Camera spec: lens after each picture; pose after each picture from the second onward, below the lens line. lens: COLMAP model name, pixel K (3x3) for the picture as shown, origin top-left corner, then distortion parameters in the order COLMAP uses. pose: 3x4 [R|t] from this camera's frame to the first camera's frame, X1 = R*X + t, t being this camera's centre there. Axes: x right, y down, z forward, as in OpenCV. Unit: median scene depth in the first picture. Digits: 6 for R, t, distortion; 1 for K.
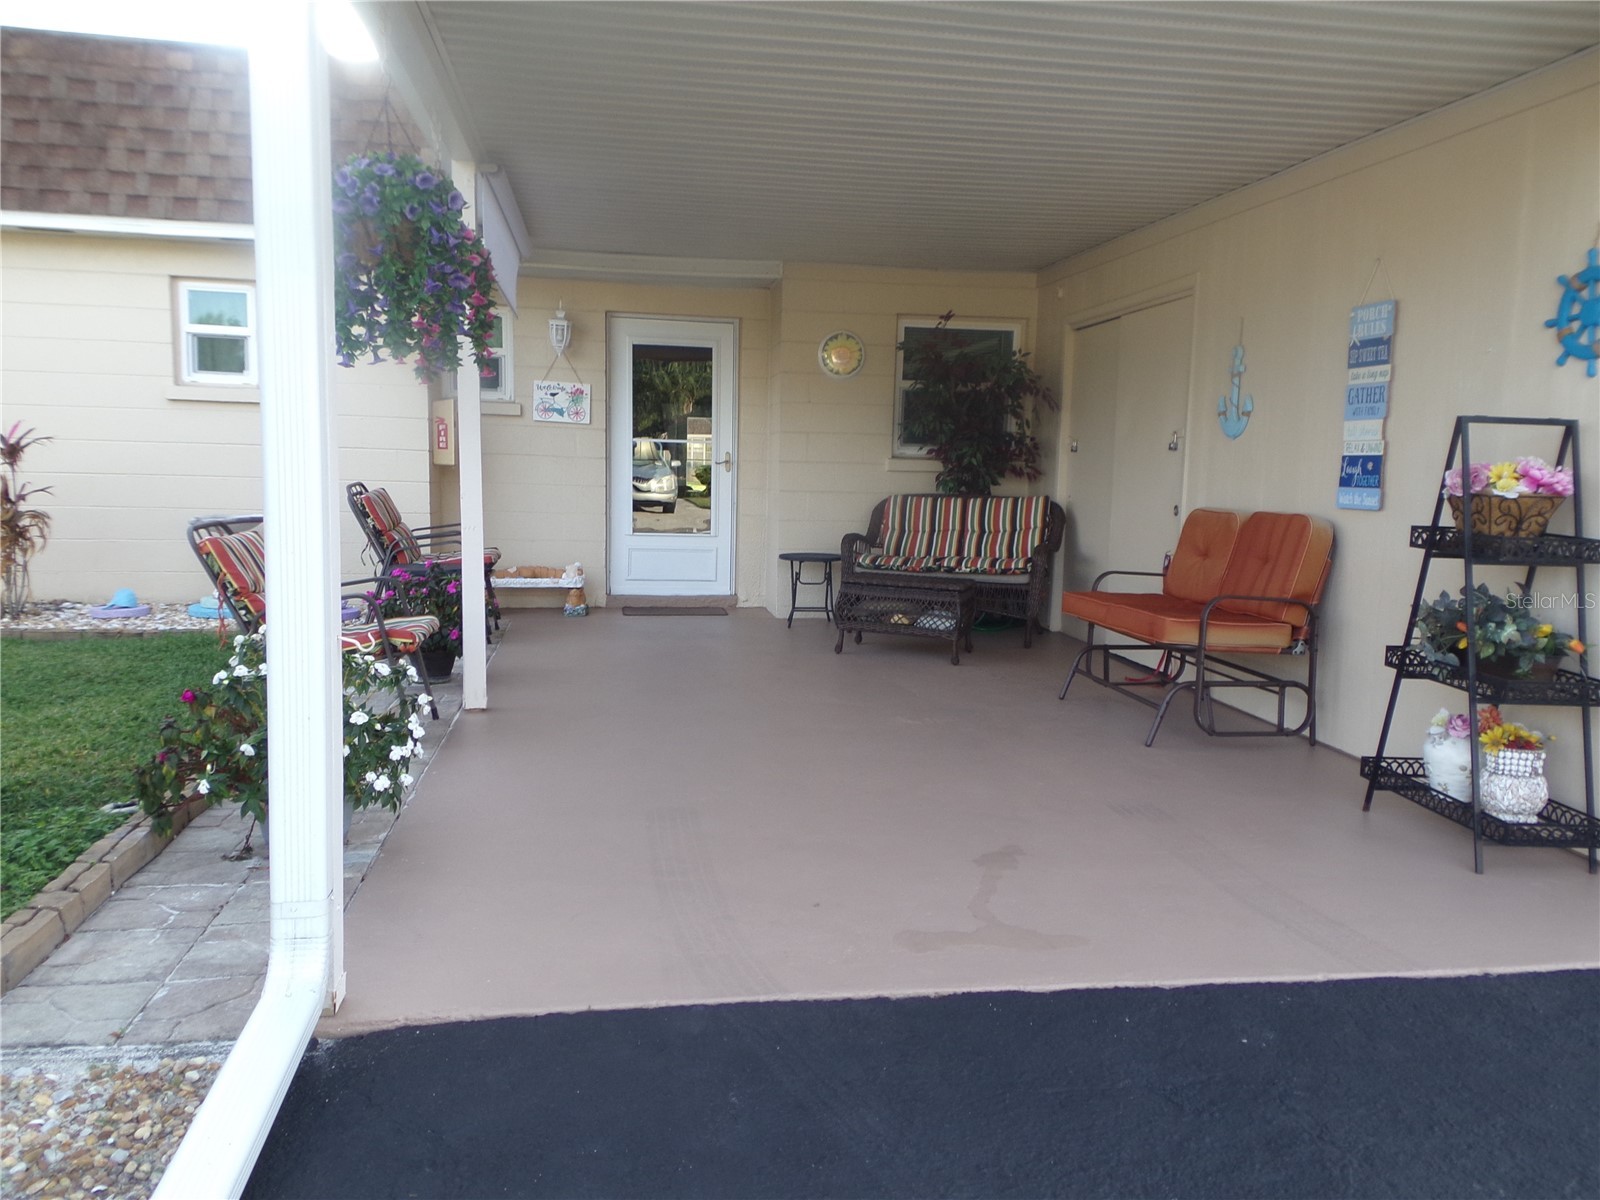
lens RADIAL K [[1264.7, 0, 802.7], [0, 1264.7, 599.6], [0, 0, 1]] dist [0.153845, -0.186063]
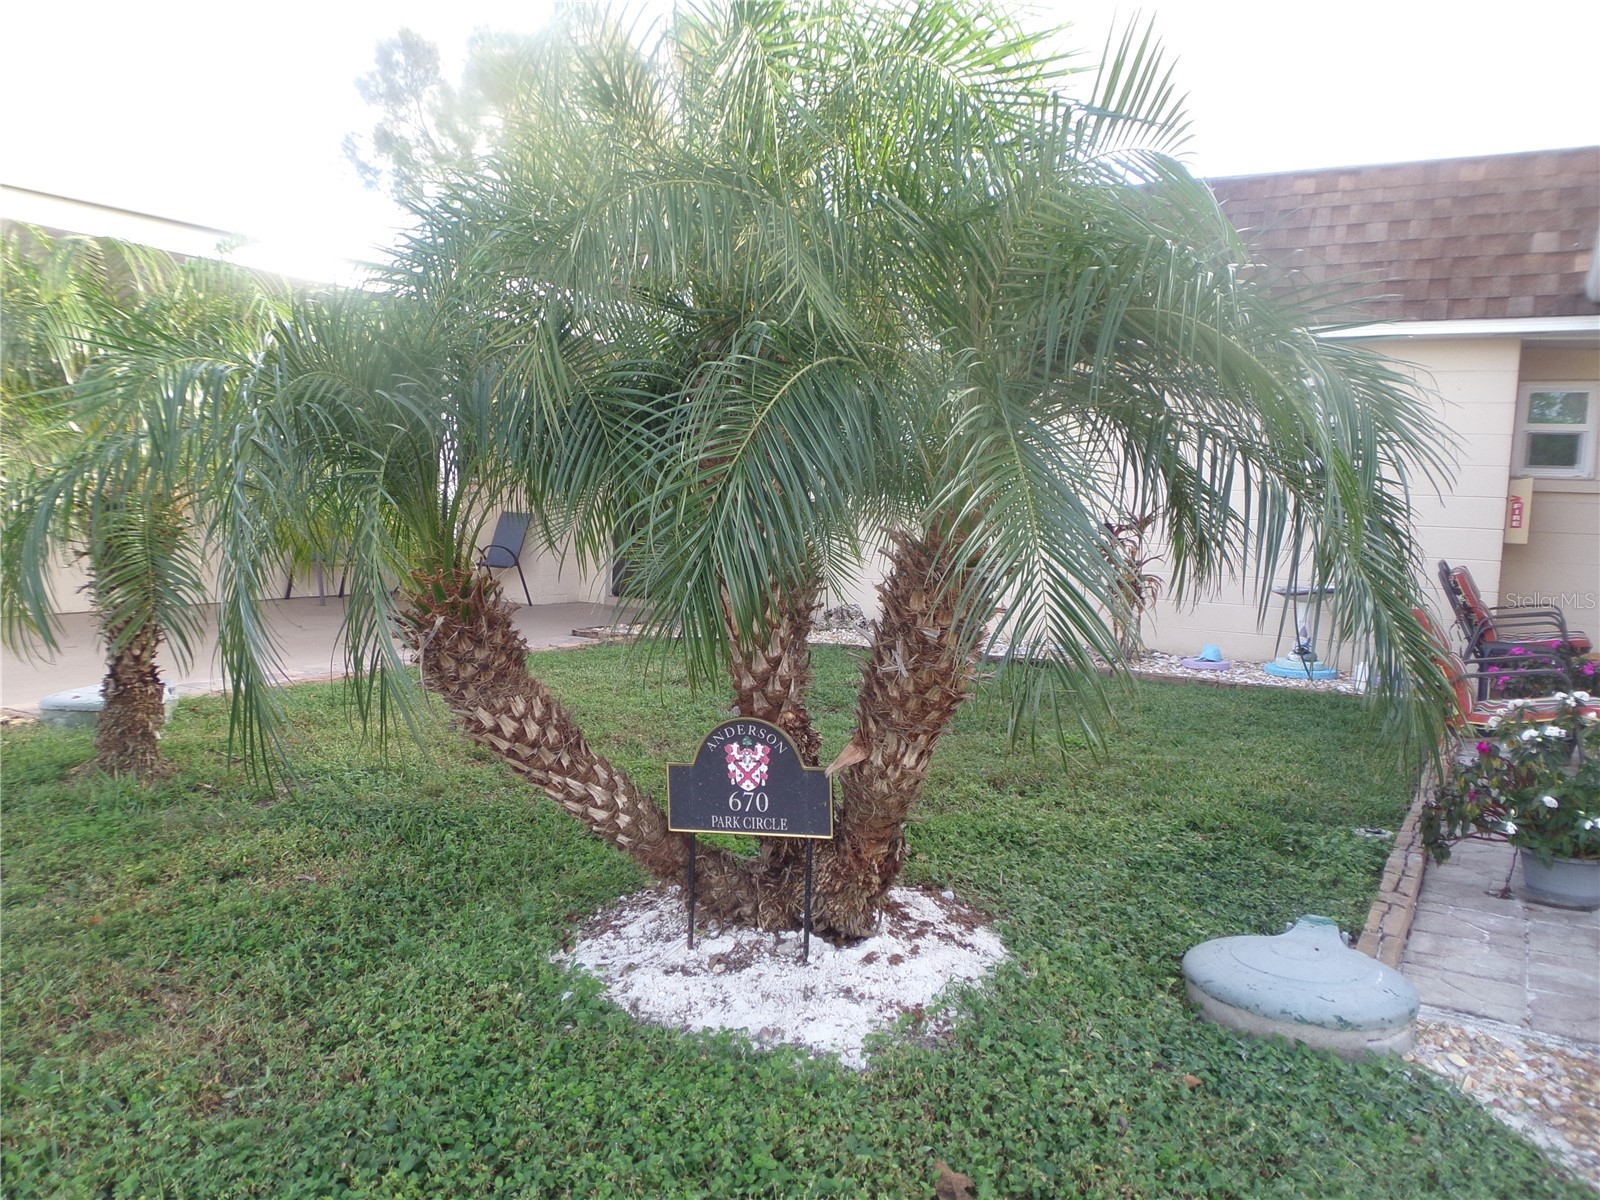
lens RADIAL K [[1269.2, 0, 716.6], [0, 1269.2, 598.6], [0, 0, 1]] dist [-0.001960, -0.003742]
pose [[0.759062, 0.058912, -0.648348, -0.165695], [-0.093849, 0.995397, -0.019429, 0.018138], [0.644219, 0.075595, 0.761097, -0.185382]]
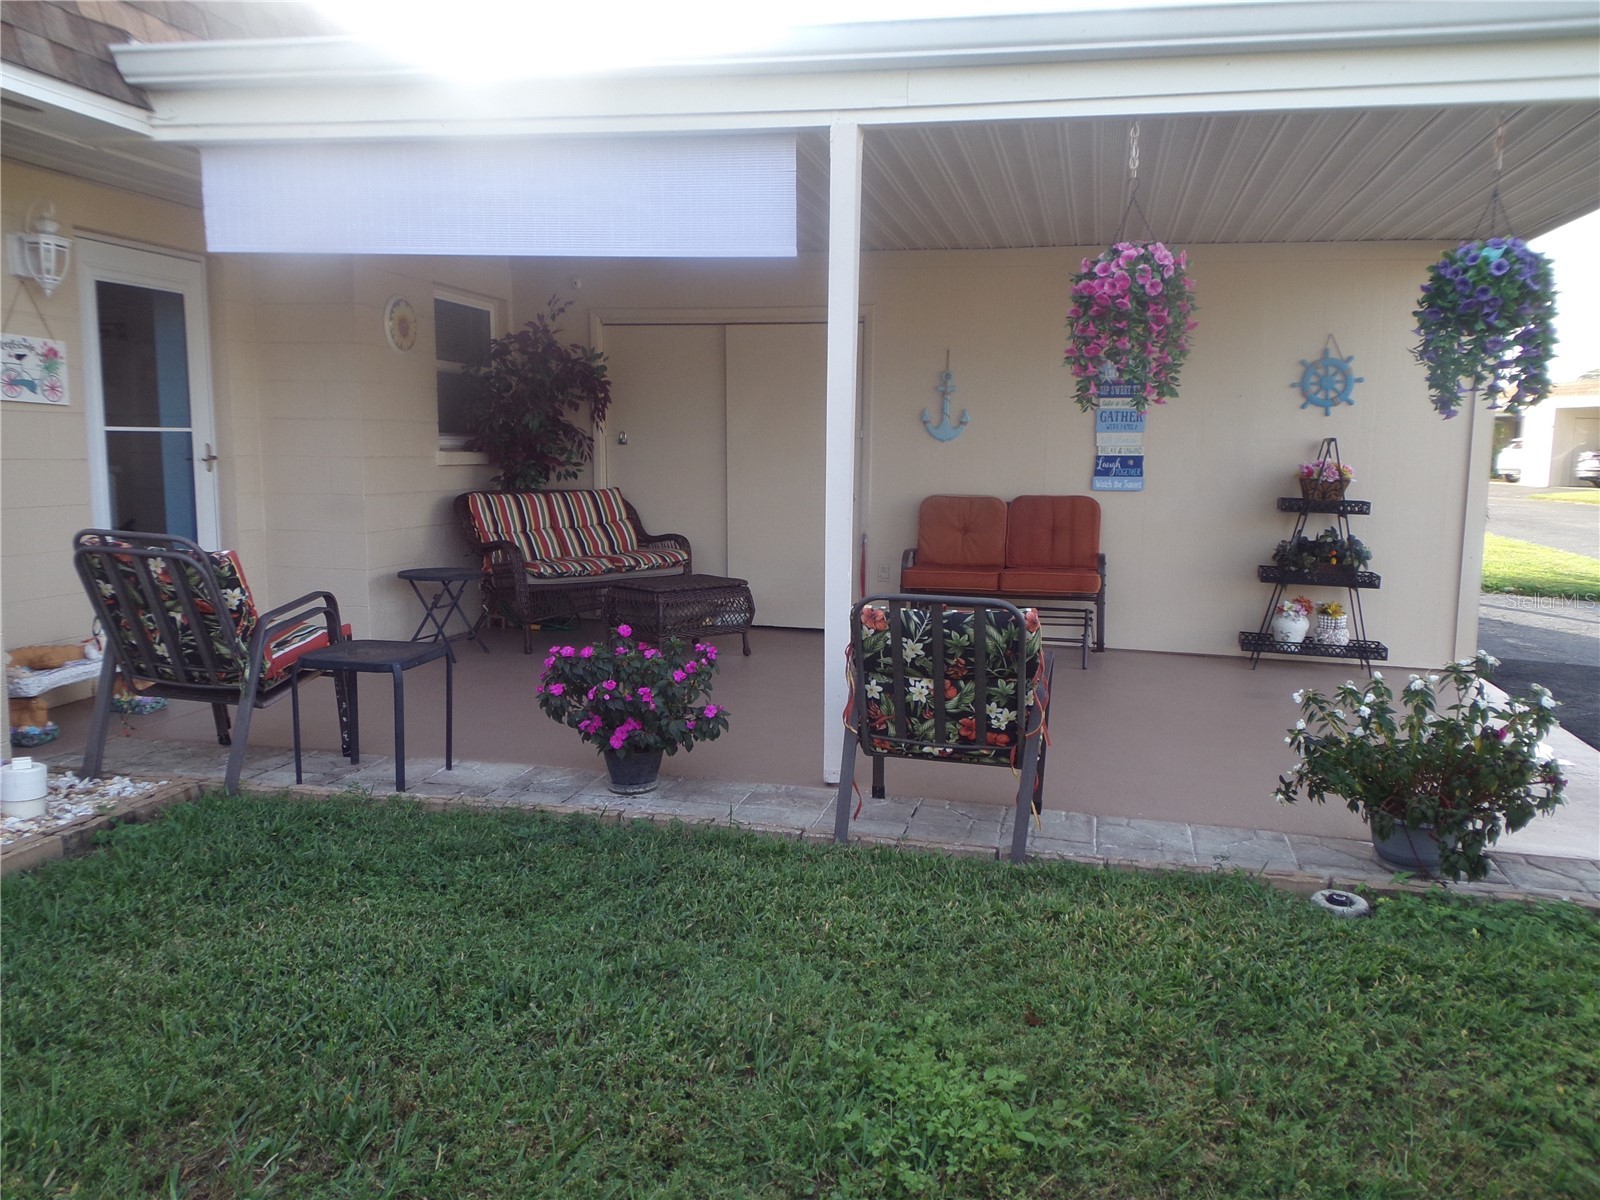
lens RADIAL K [[1264.7, 0, 802.7], [0, 1264.7, 599.6], [0, 0, 1]] dist [0.153845, -0.186063]
pose [[0.363091, -0.134233, 0.922034, -0.978663], [0.096485, 0.989665, 0.106084, -0.121215], [-0.926745, 0.050445, 0.372290, 0.688850]]
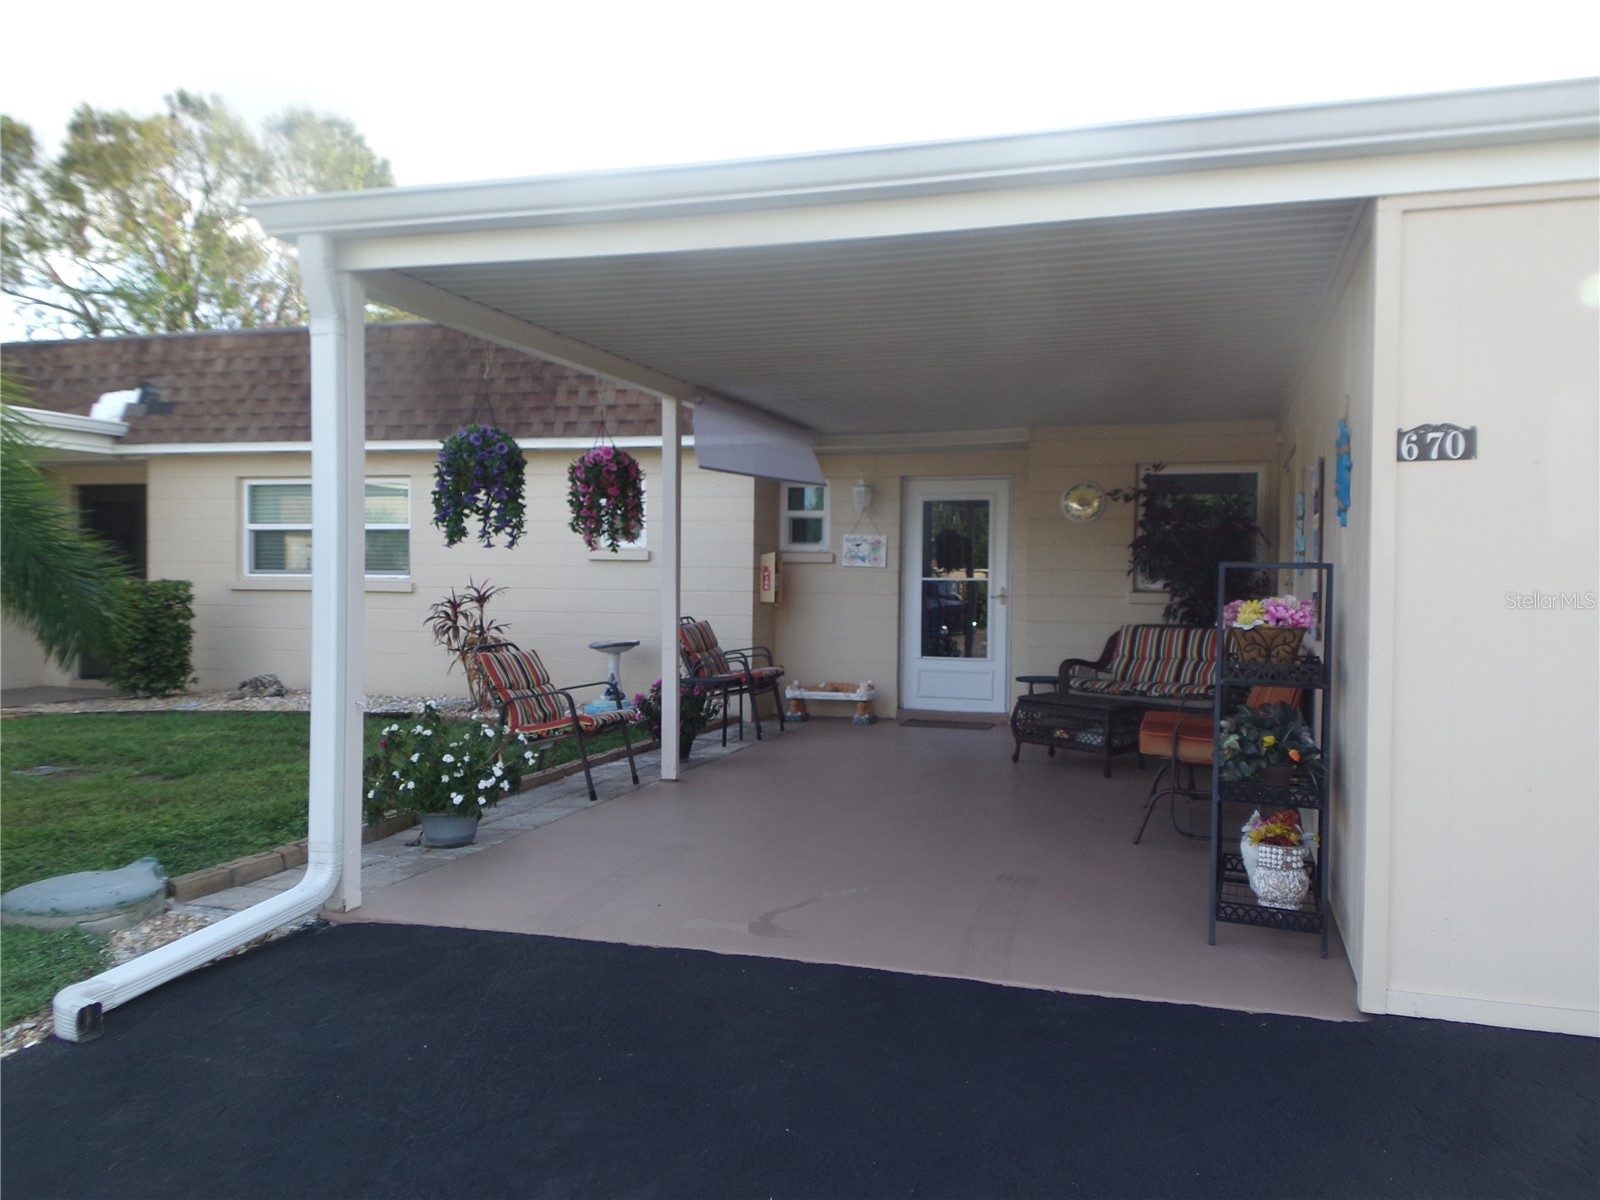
lens RADIAL K [[1264.7, 0, 802.7], [0, 1264.7, 599.6], [0, 0, 1]] dist [0.153845, -0.186063]
pose [[0.889966, -0.007553, -0.455965, 0.488977], [-0.039651, 0.994795, -0.093870, 0.015115], [0.454301, 0.101621, 0.885033, -0.165152]]
